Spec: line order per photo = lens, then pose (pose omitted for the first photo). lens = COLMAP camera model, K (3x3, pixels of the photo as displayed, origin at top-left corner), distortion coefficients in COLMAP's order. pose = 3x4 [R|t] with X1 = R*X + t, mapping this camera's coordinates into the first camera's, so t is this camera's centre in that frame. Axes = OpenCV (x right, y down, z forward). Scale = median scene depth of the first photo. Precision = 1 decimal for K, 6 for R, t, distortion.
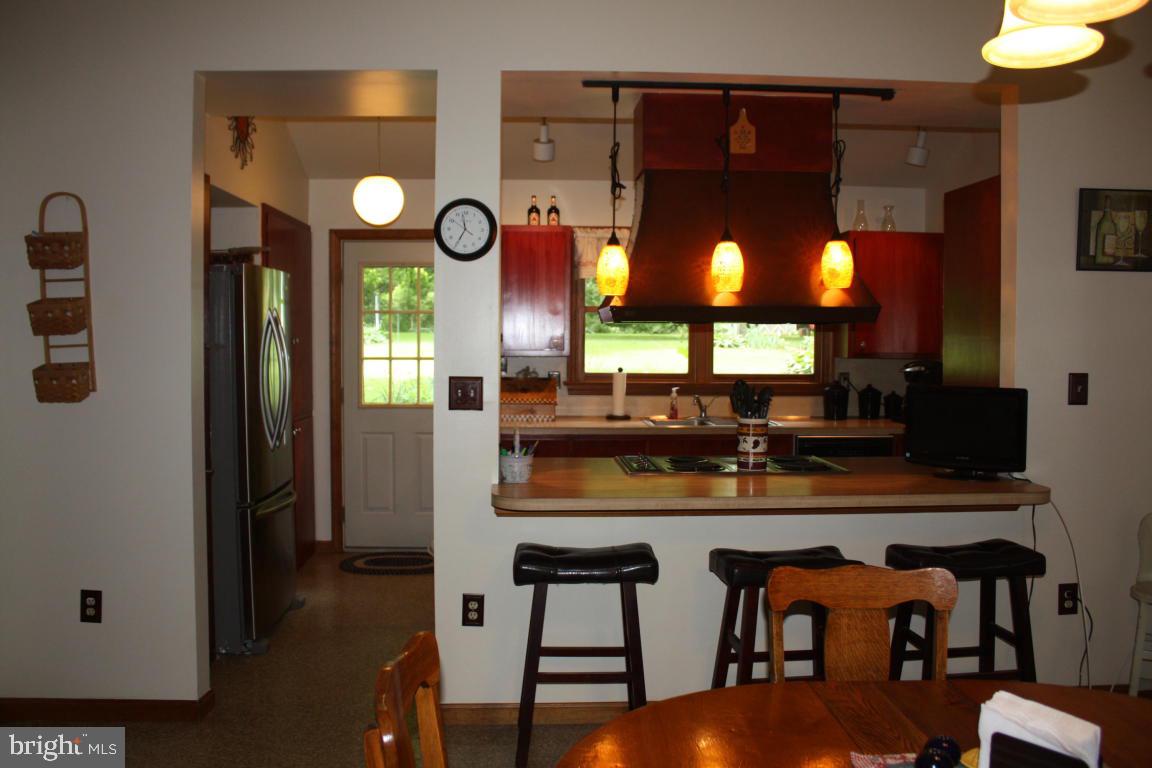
lens RADIAL K [[940.8, 0, 576.0], [0, 940.8, 384.0], [0, 0, 1]] dist [-0.174688, 0.152648]
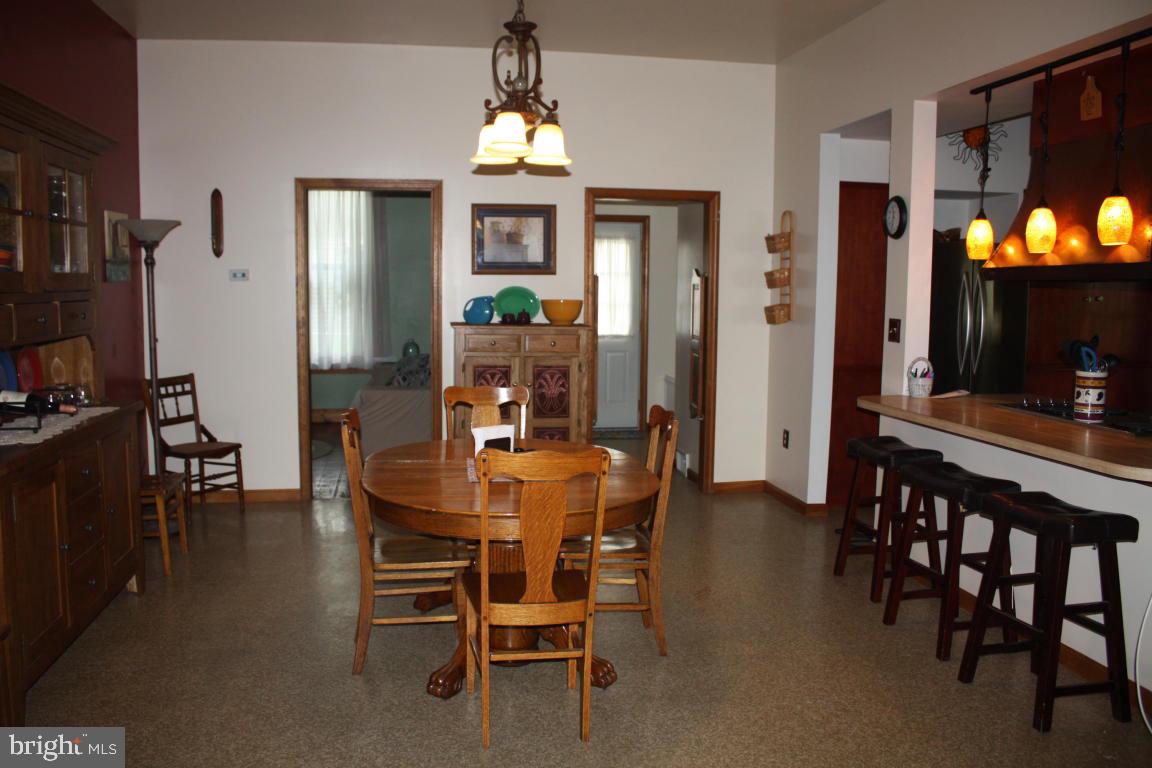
lens RADIAL K [[940.8, 0, 576.0], [0, 940.8, 384.0], [0, 0, 1]] dist [-0.174688, 0.152648]
pose [[0.130513, 0.098073, -0.986584, 1.145397], [-0.054575, 0.994297, 0.091620, -0.010548], [0.989943, 0.041885, 0.135121, 0.295771]]
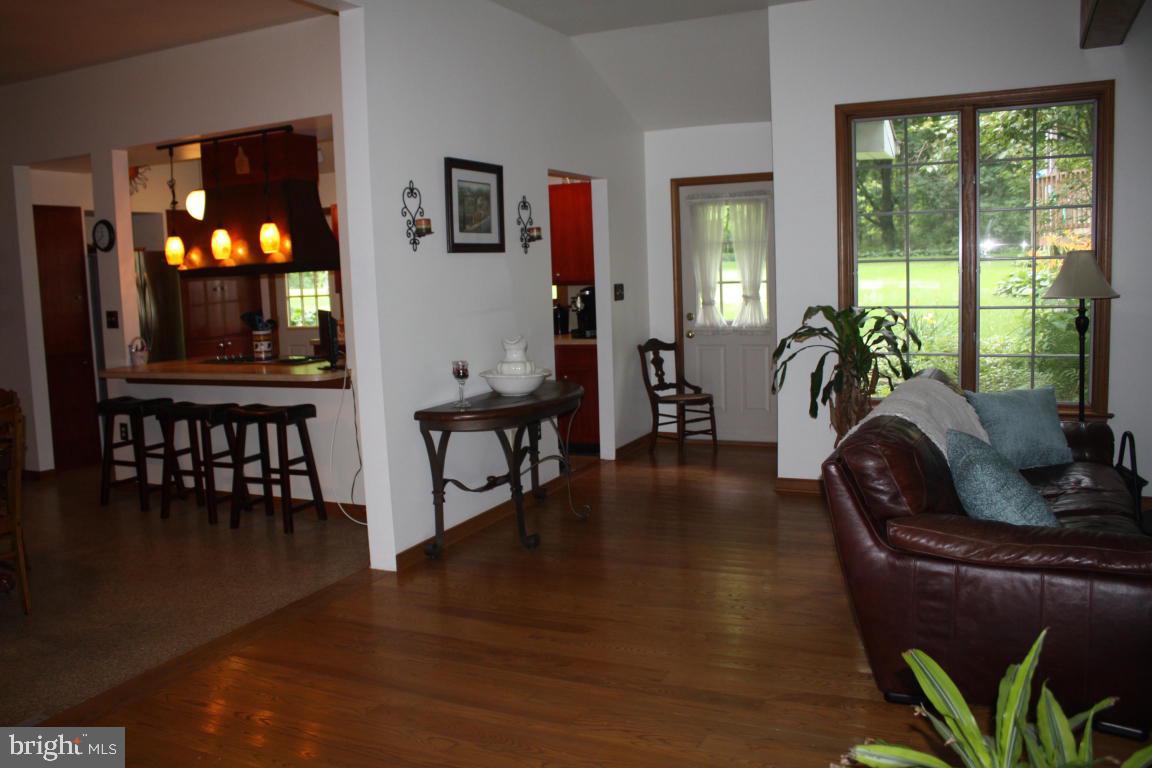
lens RADIAL K [[940.8, 0, 576.0], [0, 940.8, 384.0], [0, 0, 1]] dist [-0.174688, 0.152648]
pose [[0.888751, 0.016164, -0.458105, 1.491031], [0.019841, 0.997085, 0.073674, 0.021802], [0.457960, -0.074568, 0.885840, -0.225875]]
